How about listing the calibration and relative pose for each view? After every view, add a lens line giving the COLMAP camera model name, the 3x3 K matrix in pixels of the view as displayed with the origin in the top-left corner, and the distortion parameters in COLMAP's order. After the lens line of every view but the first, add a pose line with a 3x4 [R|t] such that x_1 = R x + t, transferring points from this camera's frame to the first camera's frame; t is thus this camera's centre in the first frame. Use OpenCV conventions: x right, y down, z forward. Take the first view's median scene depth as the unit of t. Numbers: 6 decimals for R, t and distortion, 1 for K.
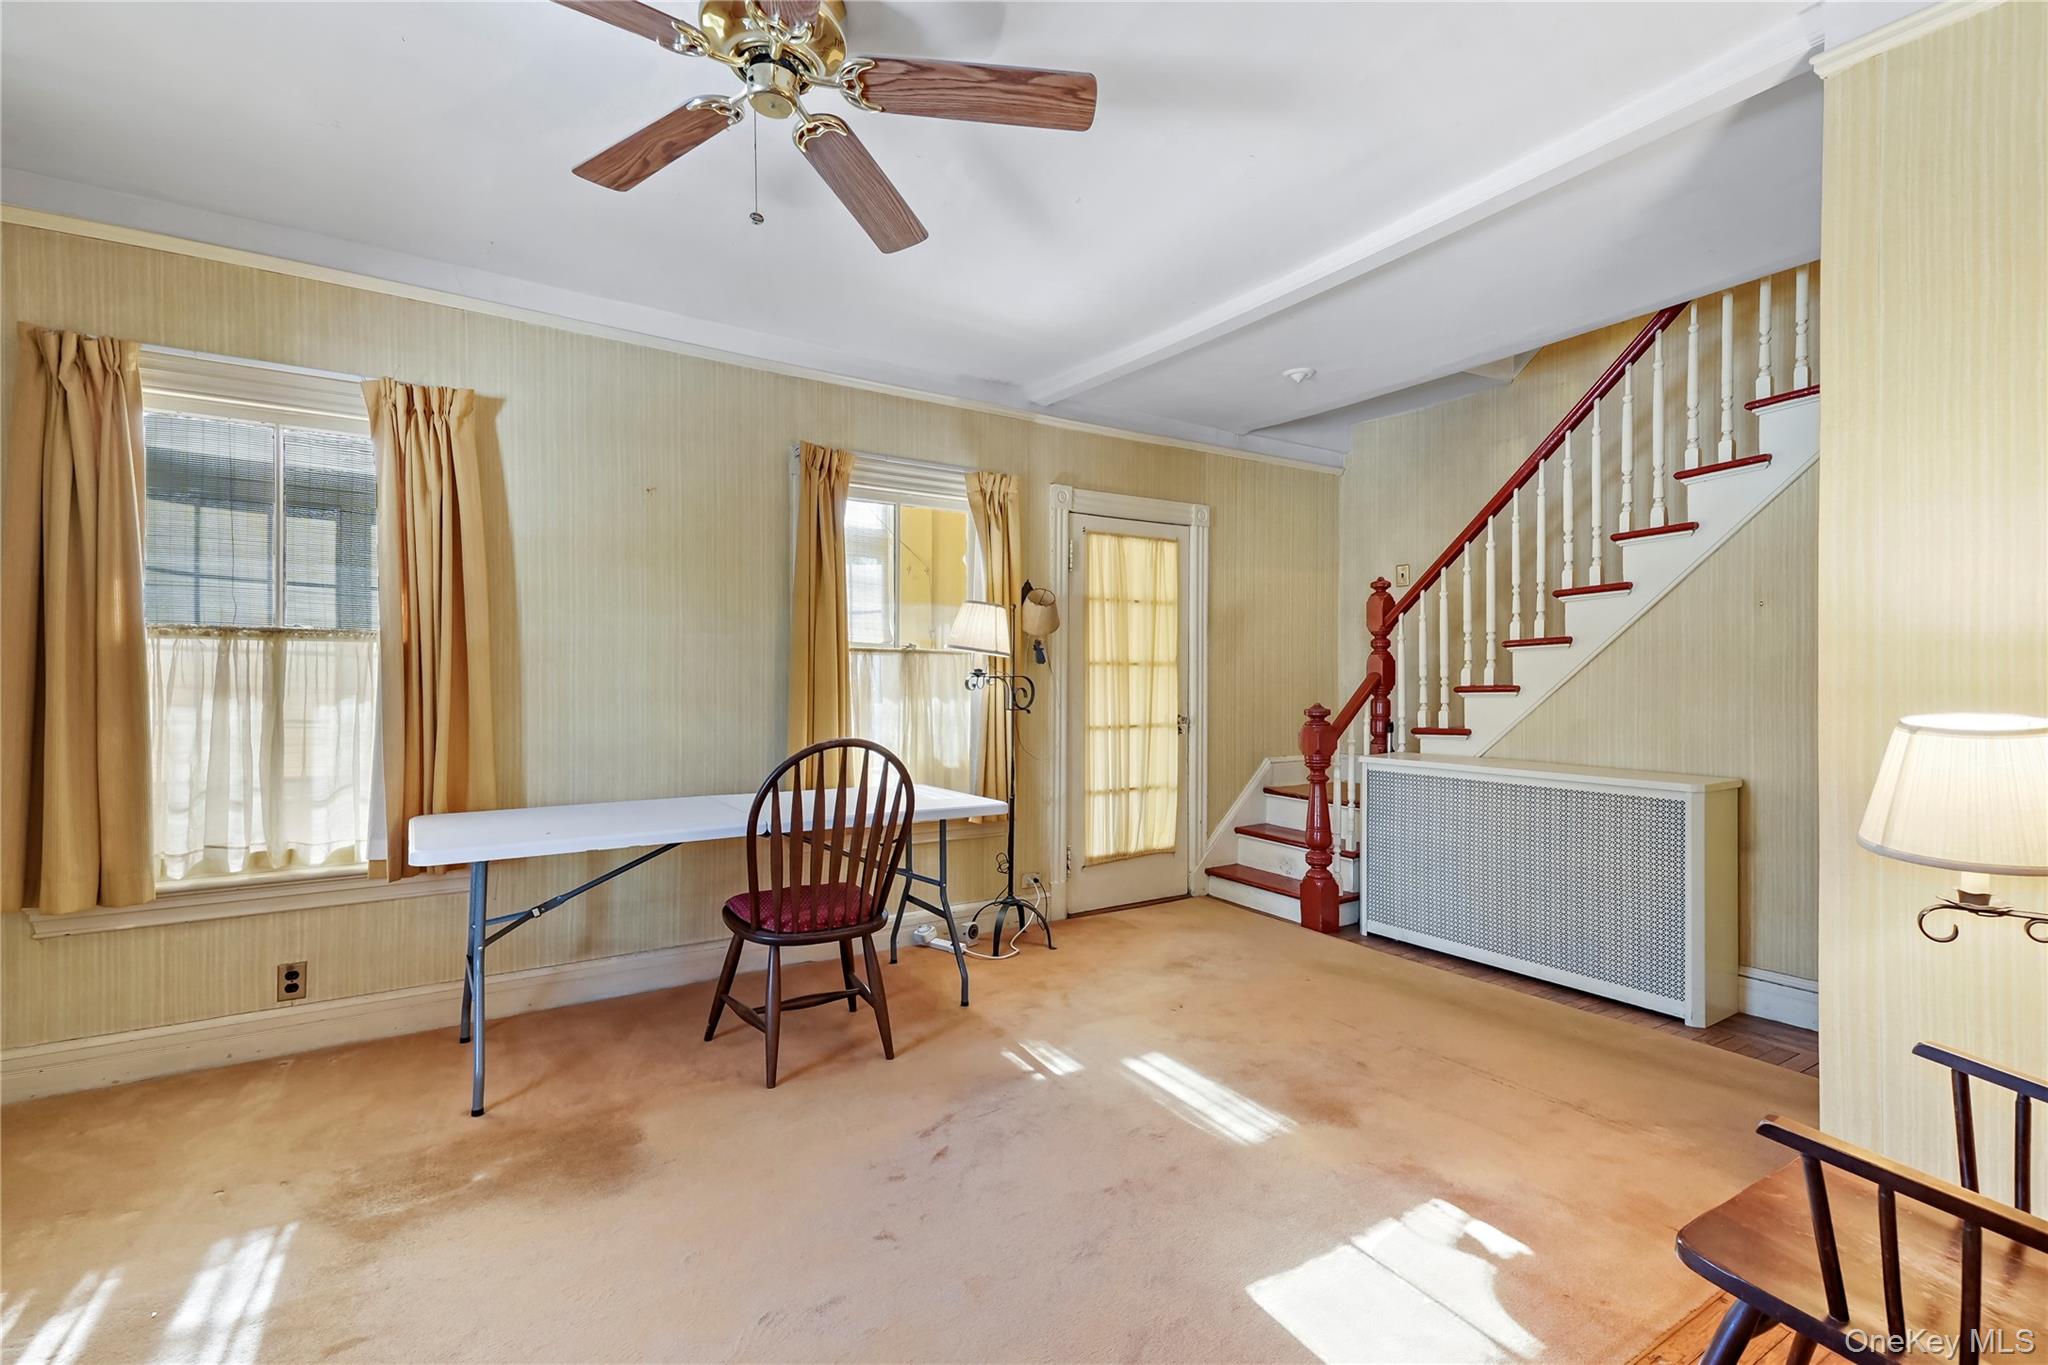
lens RADIAL K [[932.4, 0, 1028.6], [0, 932.4, 686.2], [0, 0, 1]] dist [0.024805, -0.001136]
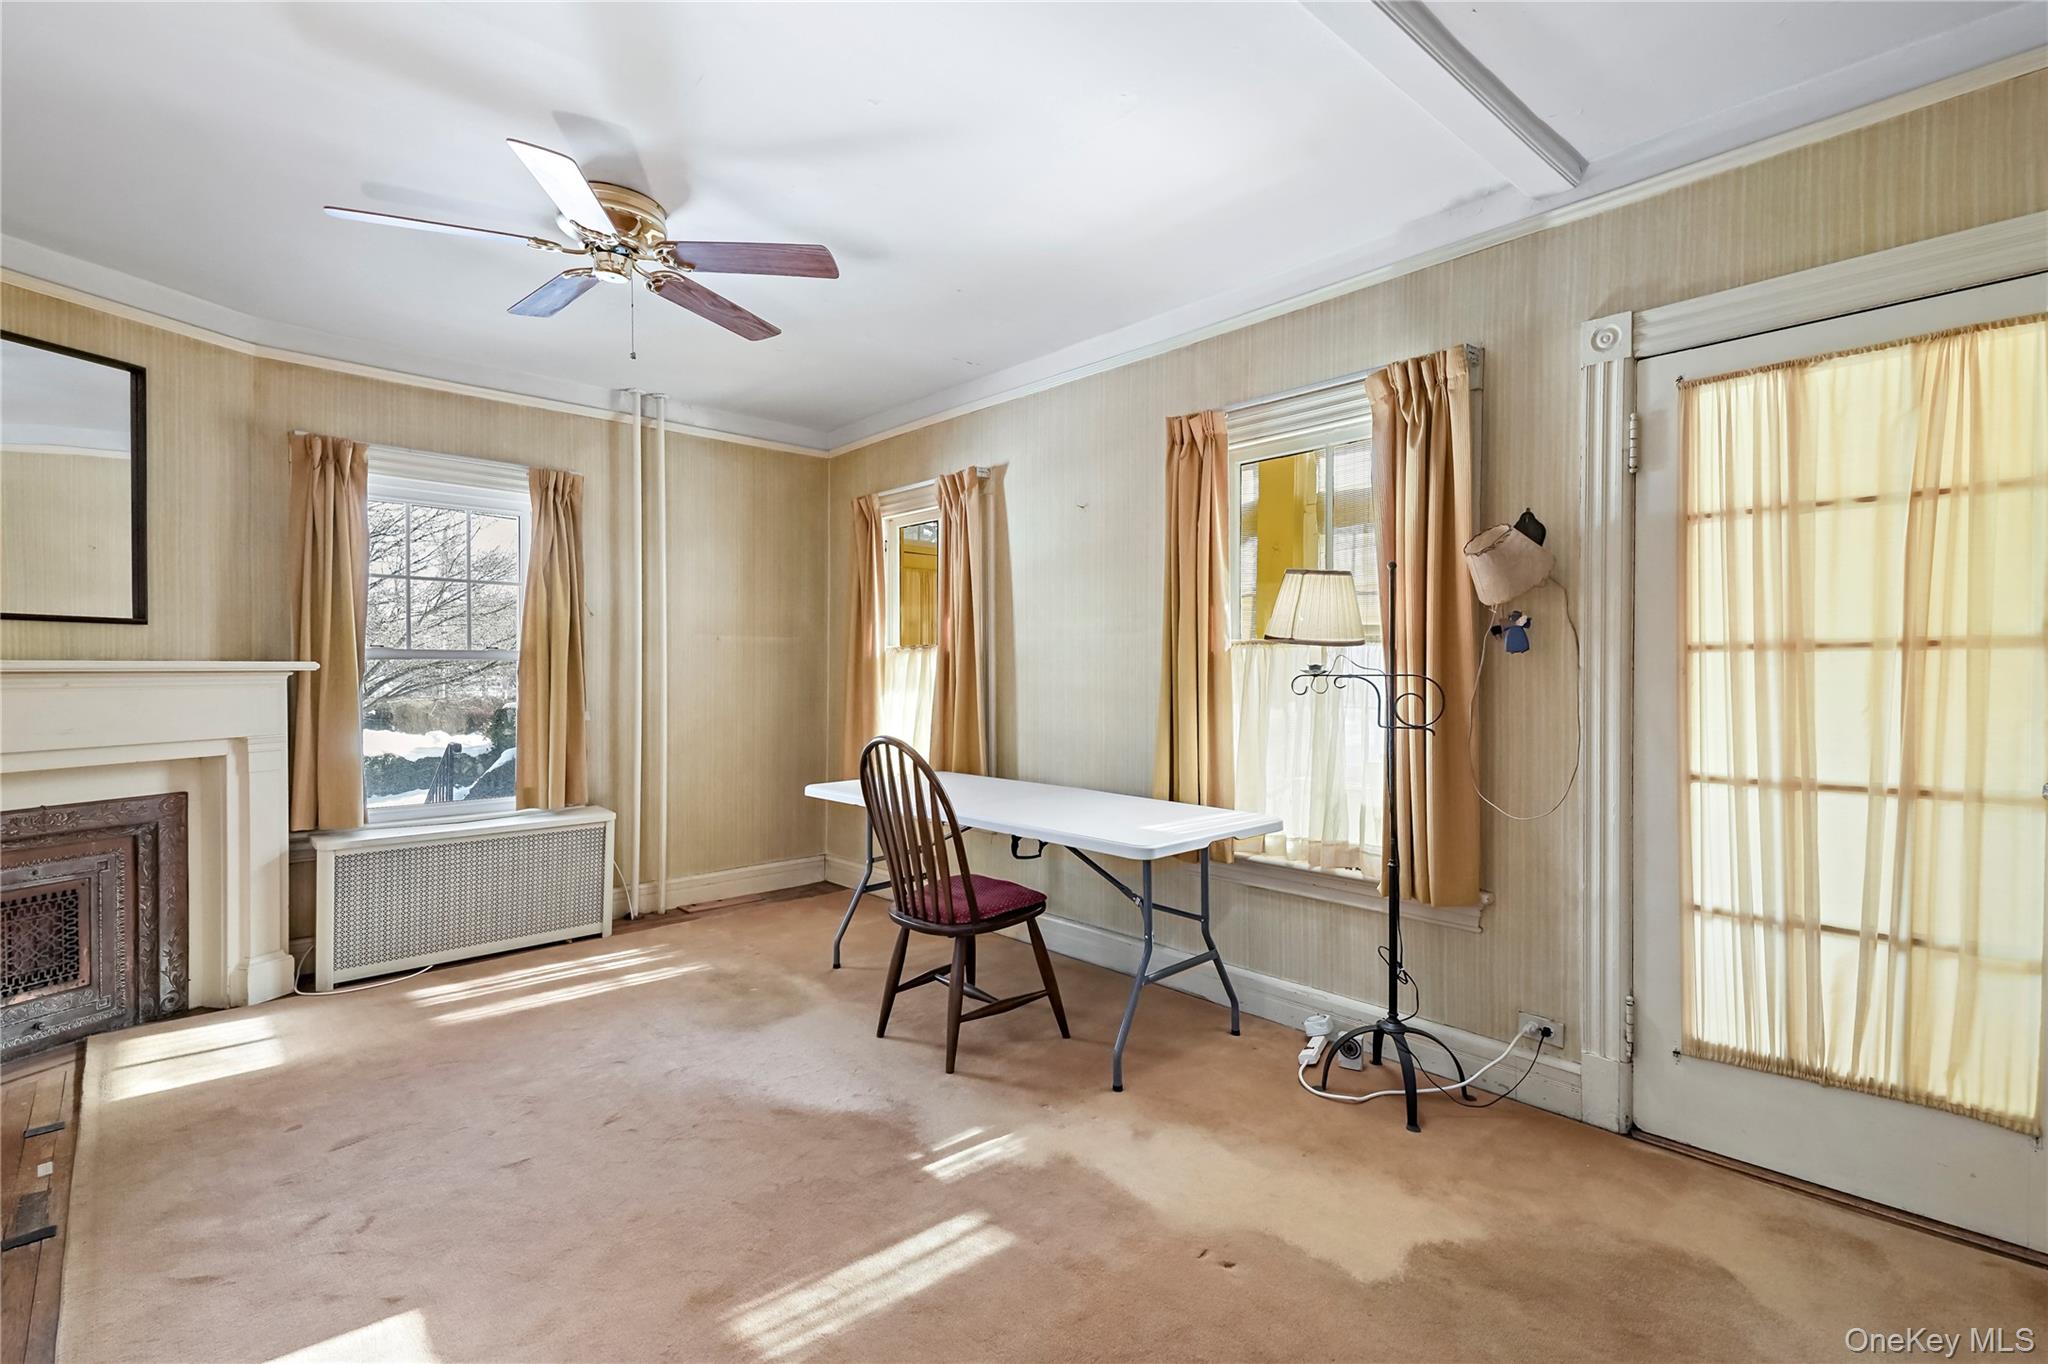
lens RADIAL K [[932.4, 0, 1007.7], [0, 932.4, 682.5], [0, 0, 1]] dist [0.024805, -0.001136]
pose [[0.159338, 0.010784, -0.987165, 0.516909], [-0.000112, 0.999941, 0.010906, -0.011949], [0.987224, -0.001627, 0.159329, 0.572988]]
